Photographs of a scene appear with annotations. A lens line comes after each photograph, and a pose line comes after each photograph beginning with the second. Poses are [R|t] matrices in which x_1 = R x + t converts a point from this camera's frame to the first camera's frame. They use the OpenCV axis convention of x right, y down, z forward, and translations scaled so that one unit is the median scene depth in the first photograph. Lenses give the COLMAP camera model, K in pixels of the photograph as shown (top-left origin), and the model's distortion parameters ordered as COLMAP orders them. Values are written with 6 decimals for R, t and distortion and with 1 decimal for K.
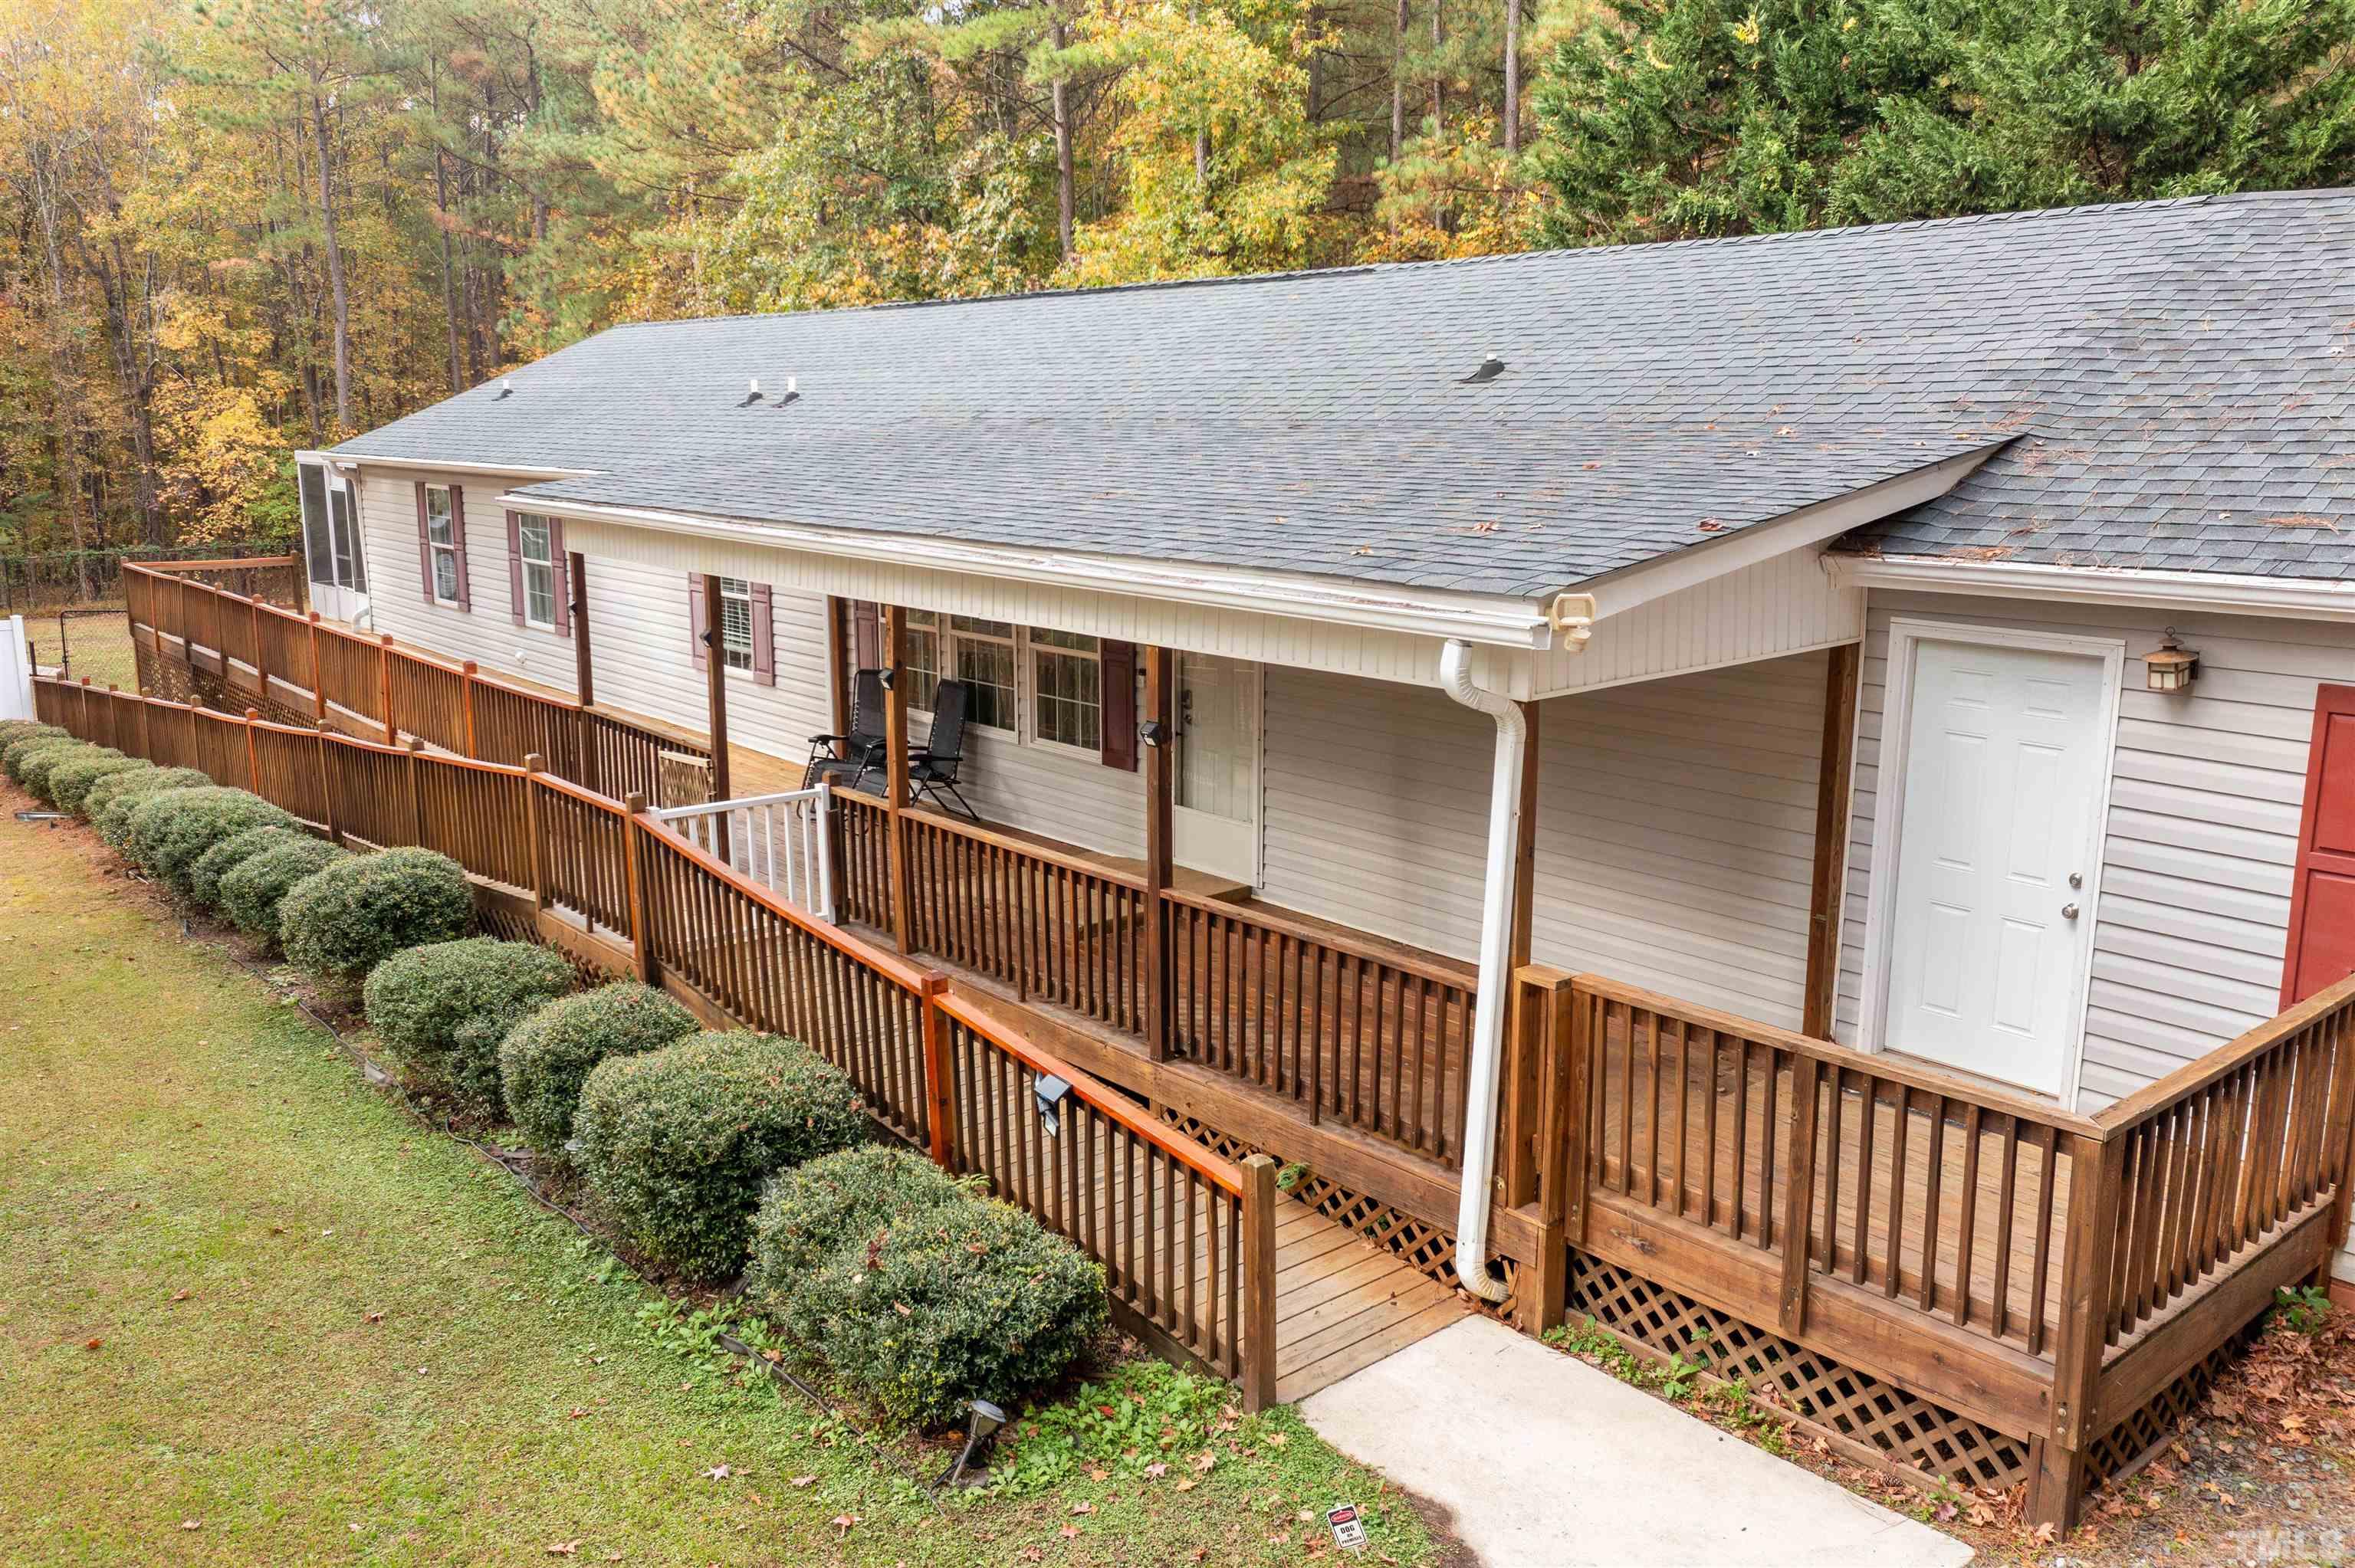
lens RADIAL K [[1862.0, 0, 1177.5], [0, 1862.0, 784.0], [0, 0, 1]] dist [-0.003979, 0.000916]
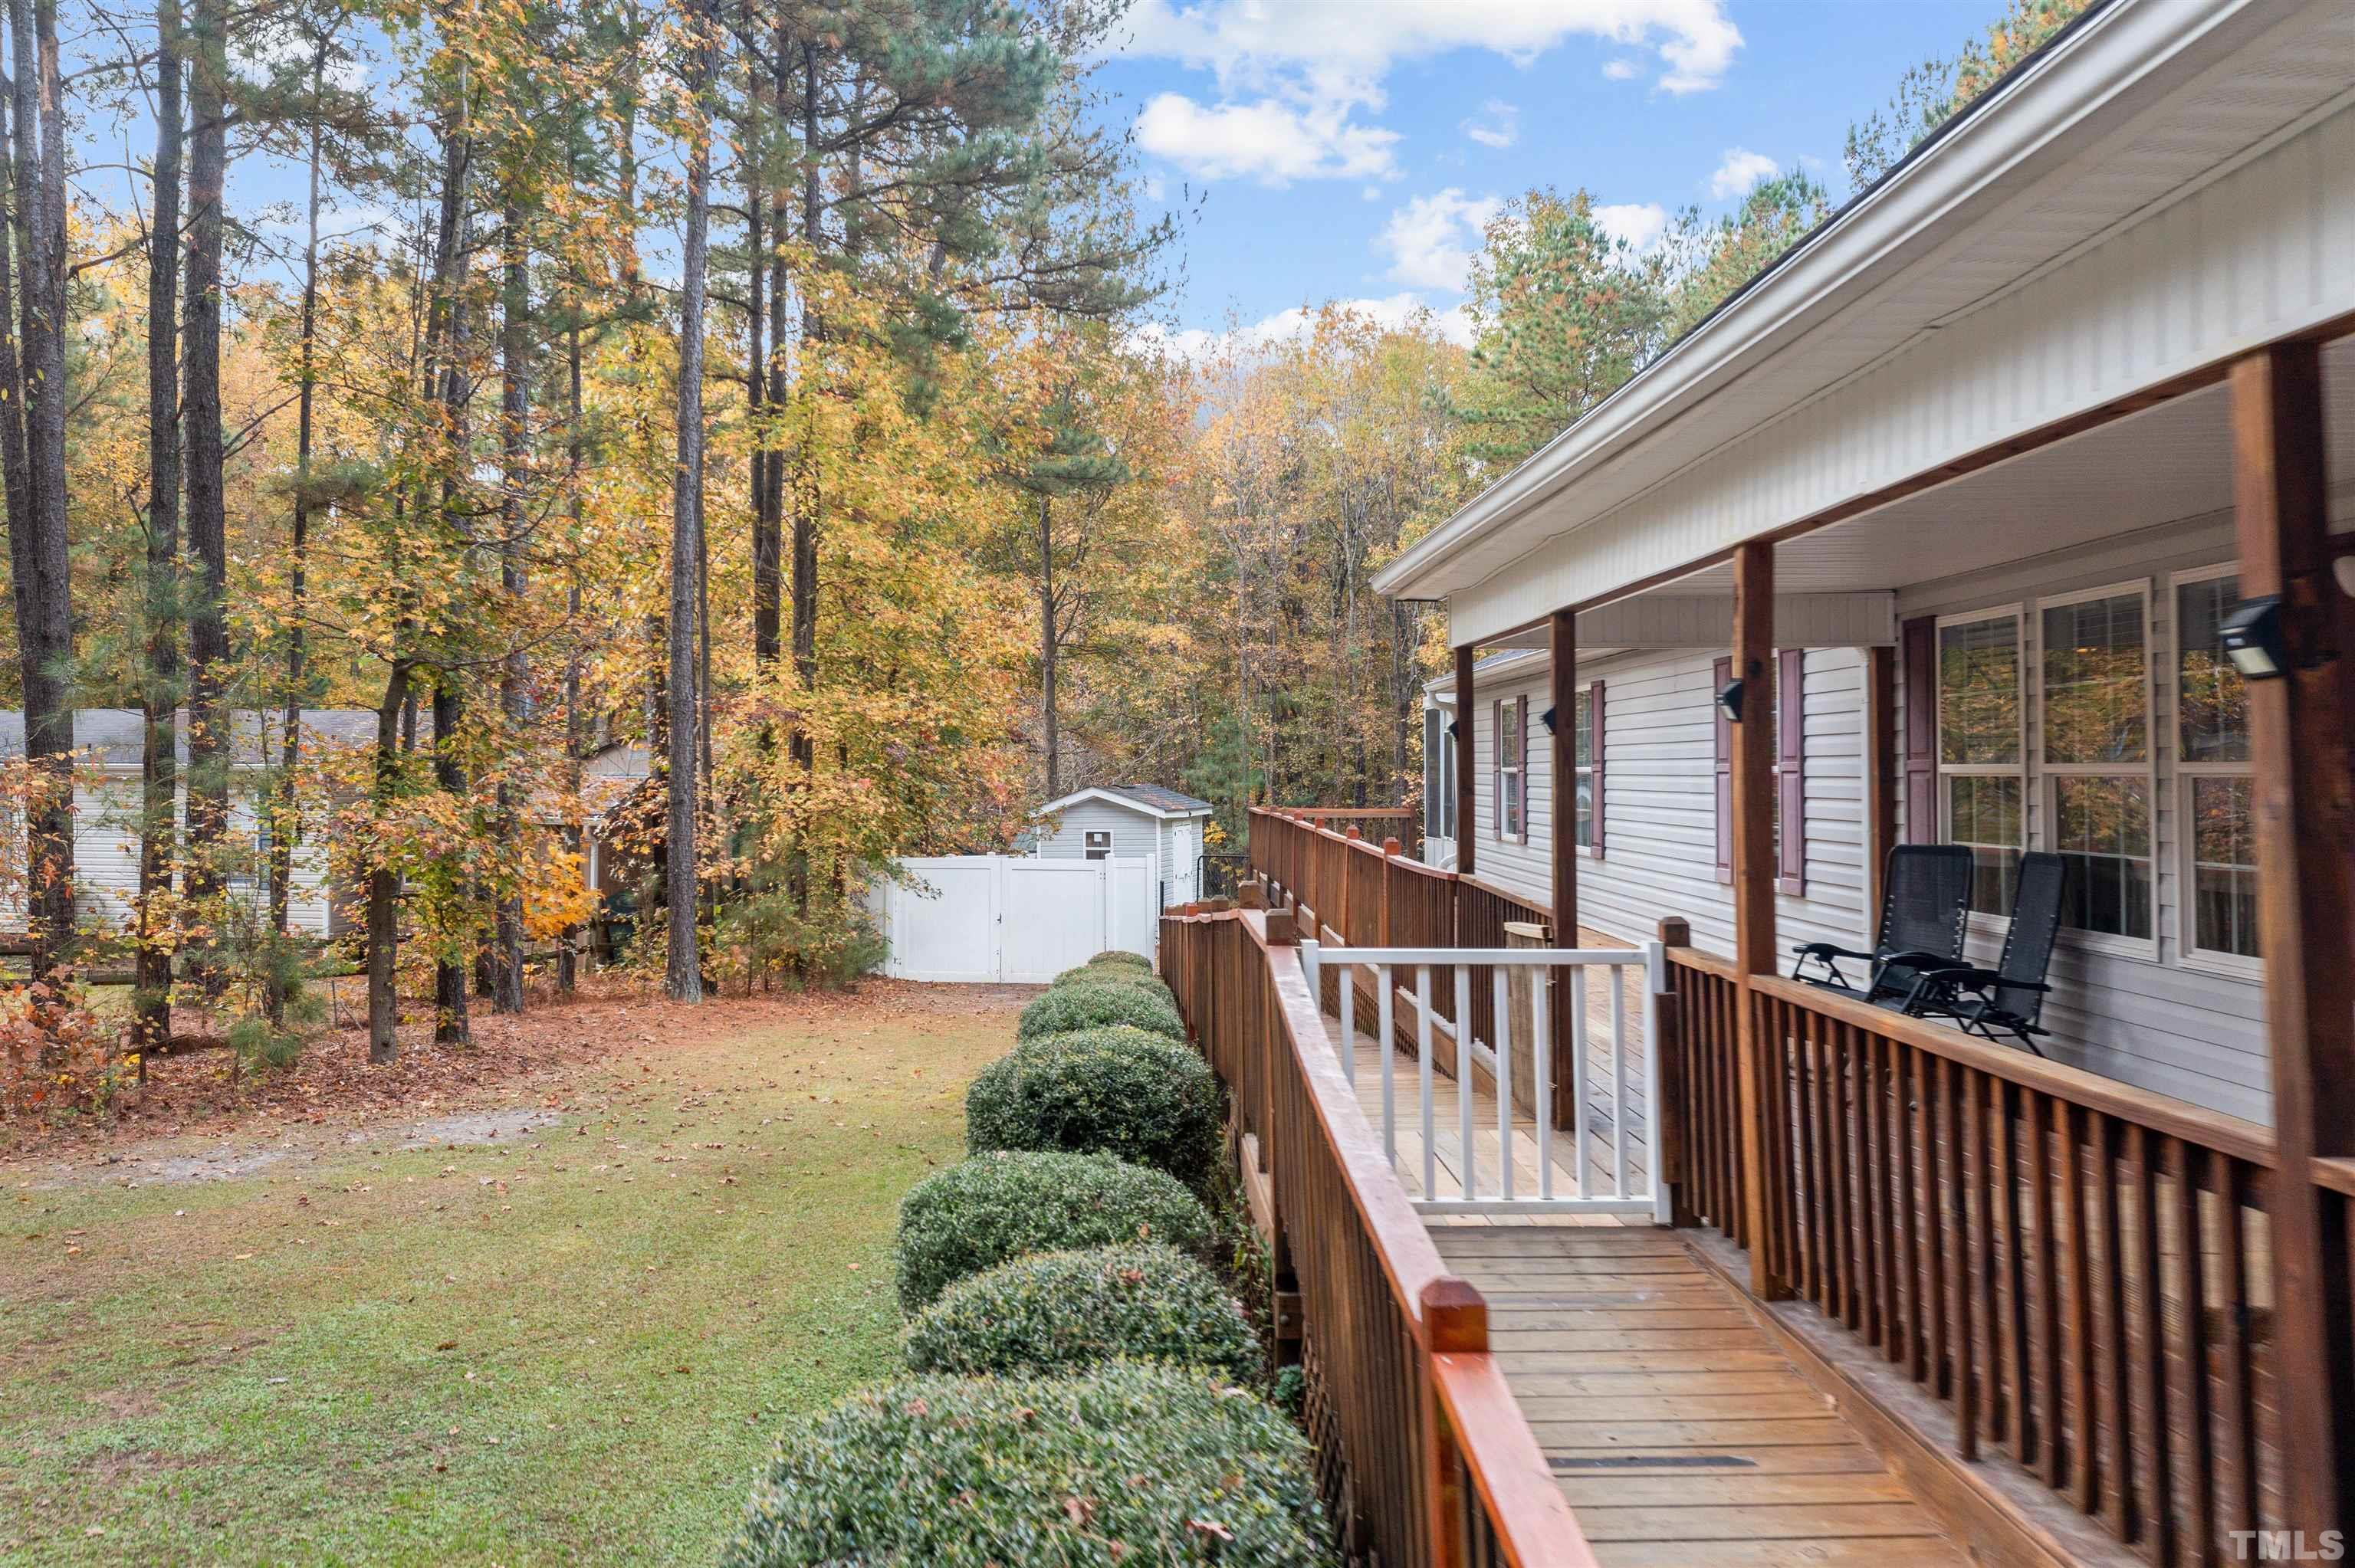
lens RADIAL K [[1872.3, 0, 1177.5], [0, 1872.3, 784.0], [0, 0, 1]] dist [0.003121, 0.001425]
pose [[0.790660, 0.005167, -0.612233, 0.033286], [-0.120144, 0.981832, -0.146873, 0.066984], [0.600351, 0.189683, 0.776916, 0.679325]]
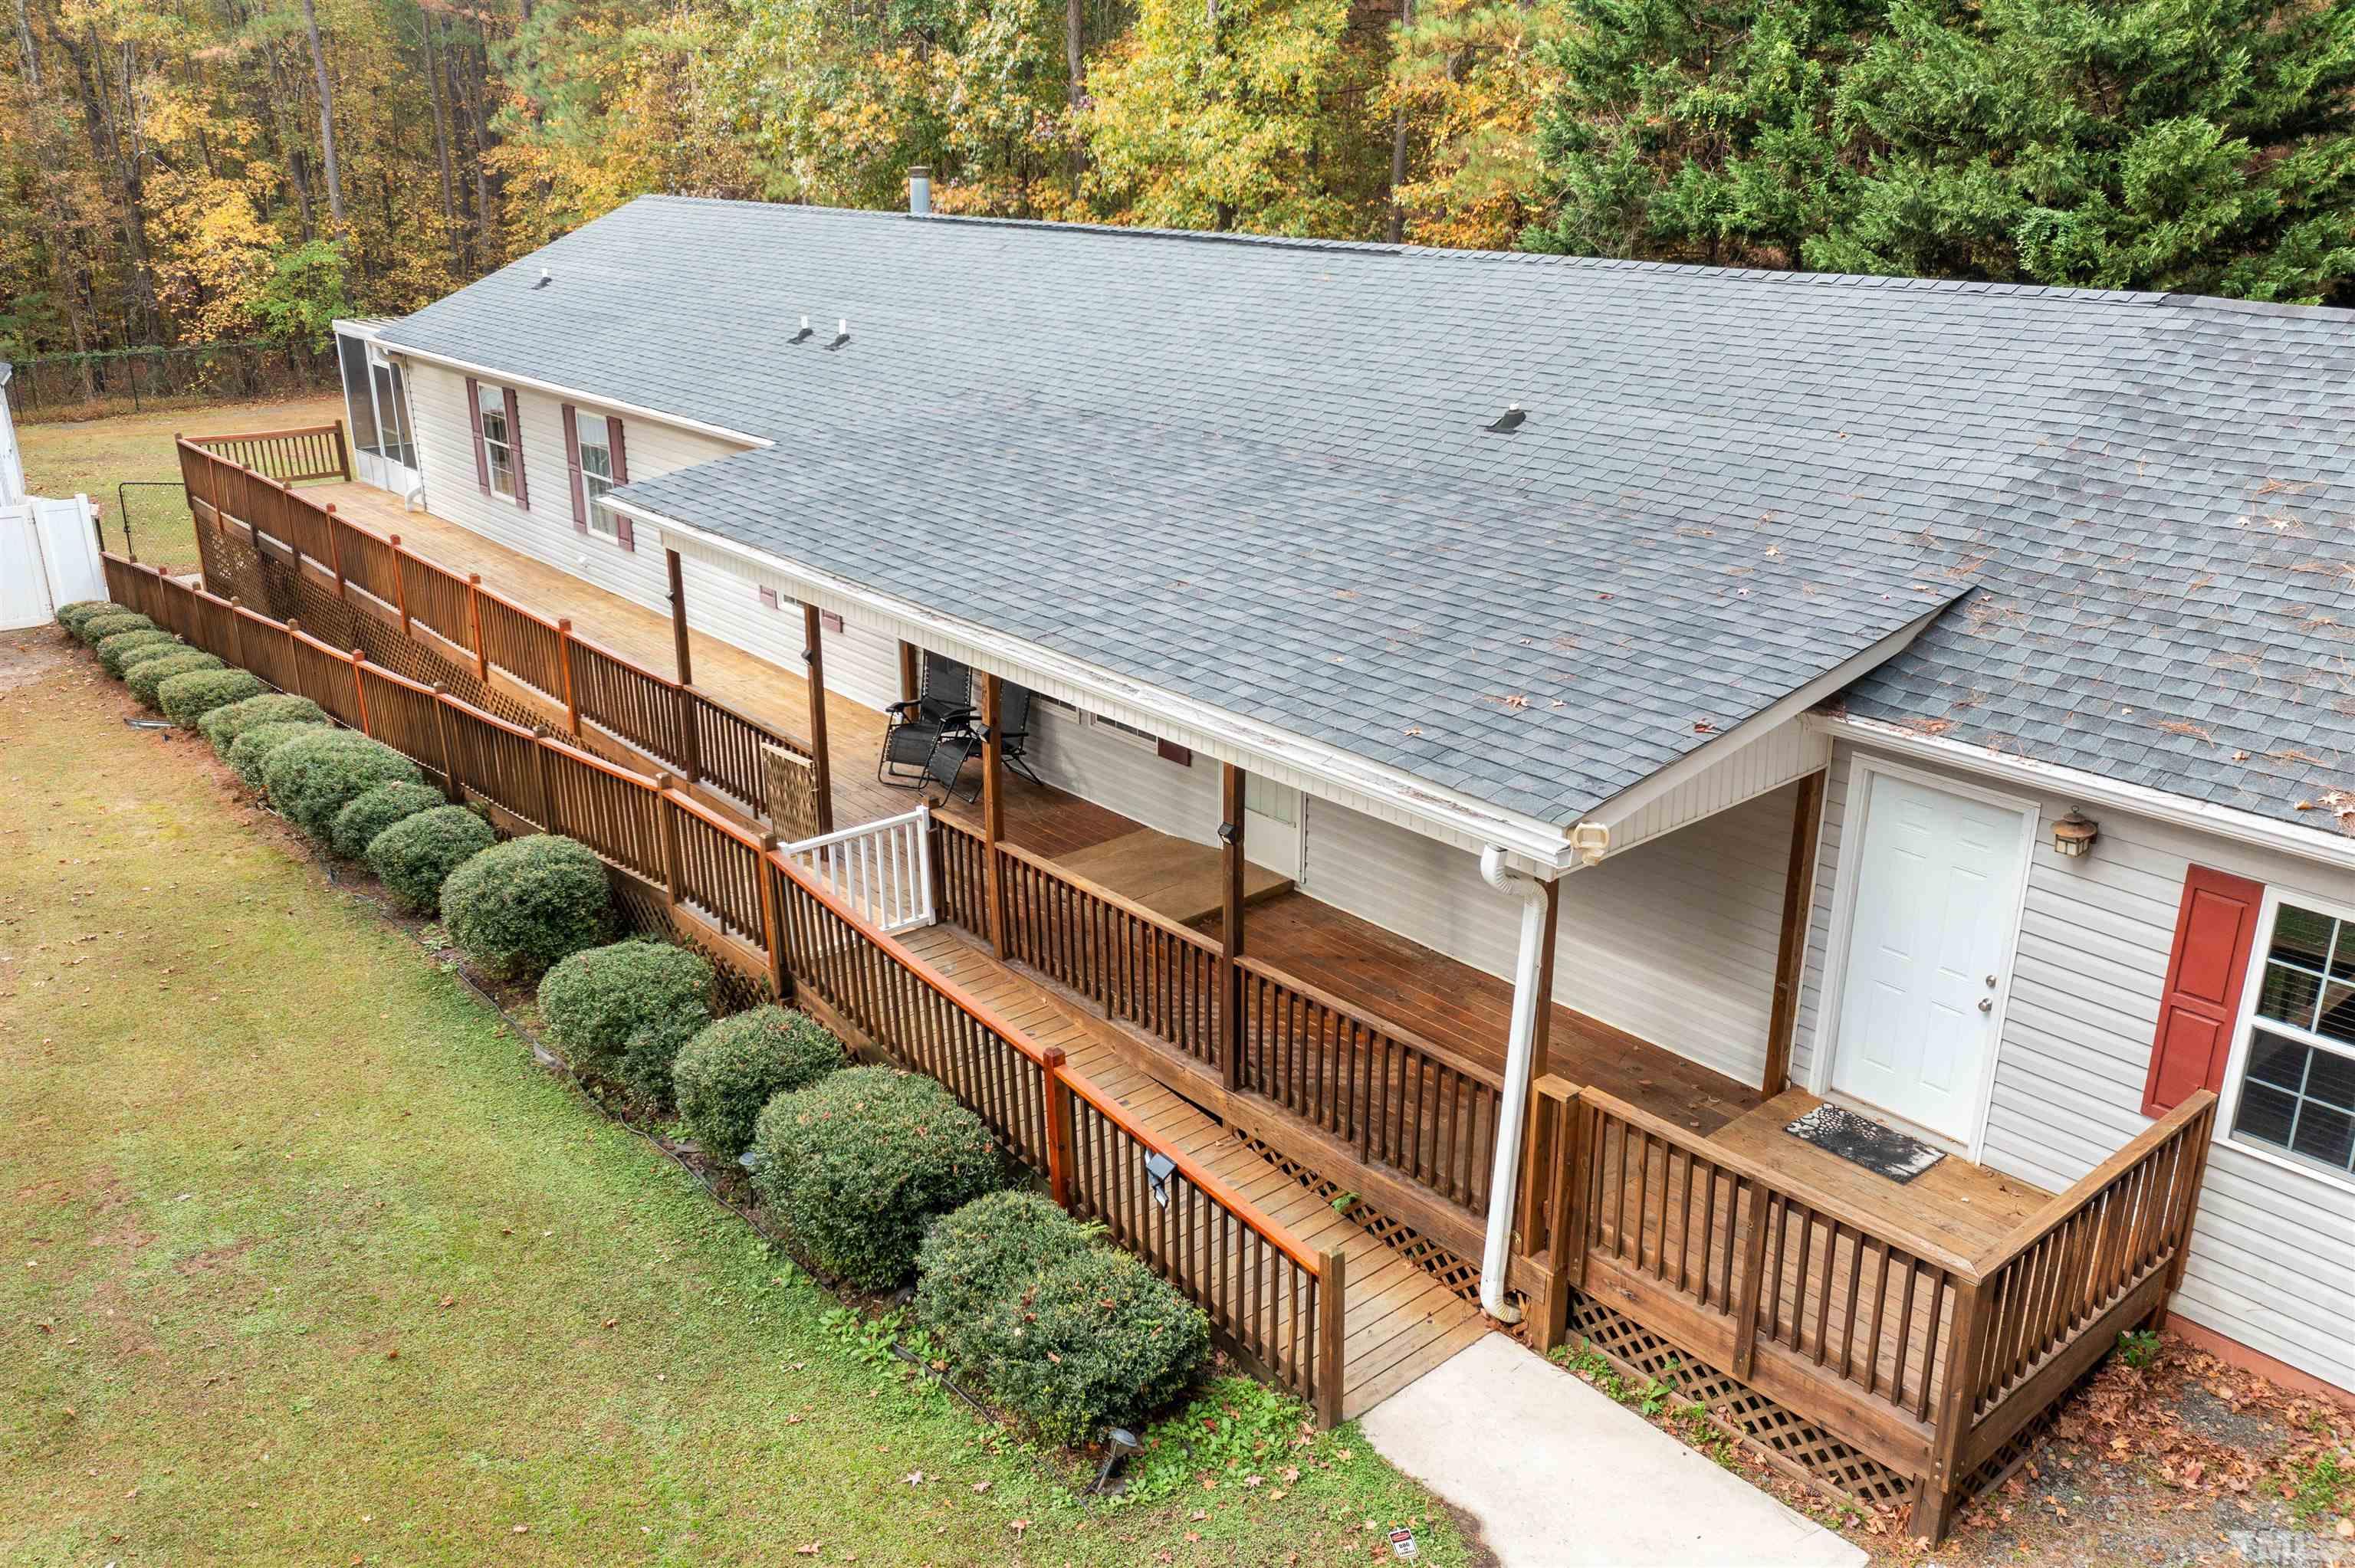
lens RADIAL K [[1862.0, 0, 1177.5], [0, 1862.0, 784.0], [0, 0, 1]] dist [-0.003979, 0.000916]
pose [[0.999967, -0.004690, 0.006618, -0.056501], [0.003680, 0.989400, 0.145169, -0.243788], [-0.007228, -0.145140, 0.989385, -0.178344]]
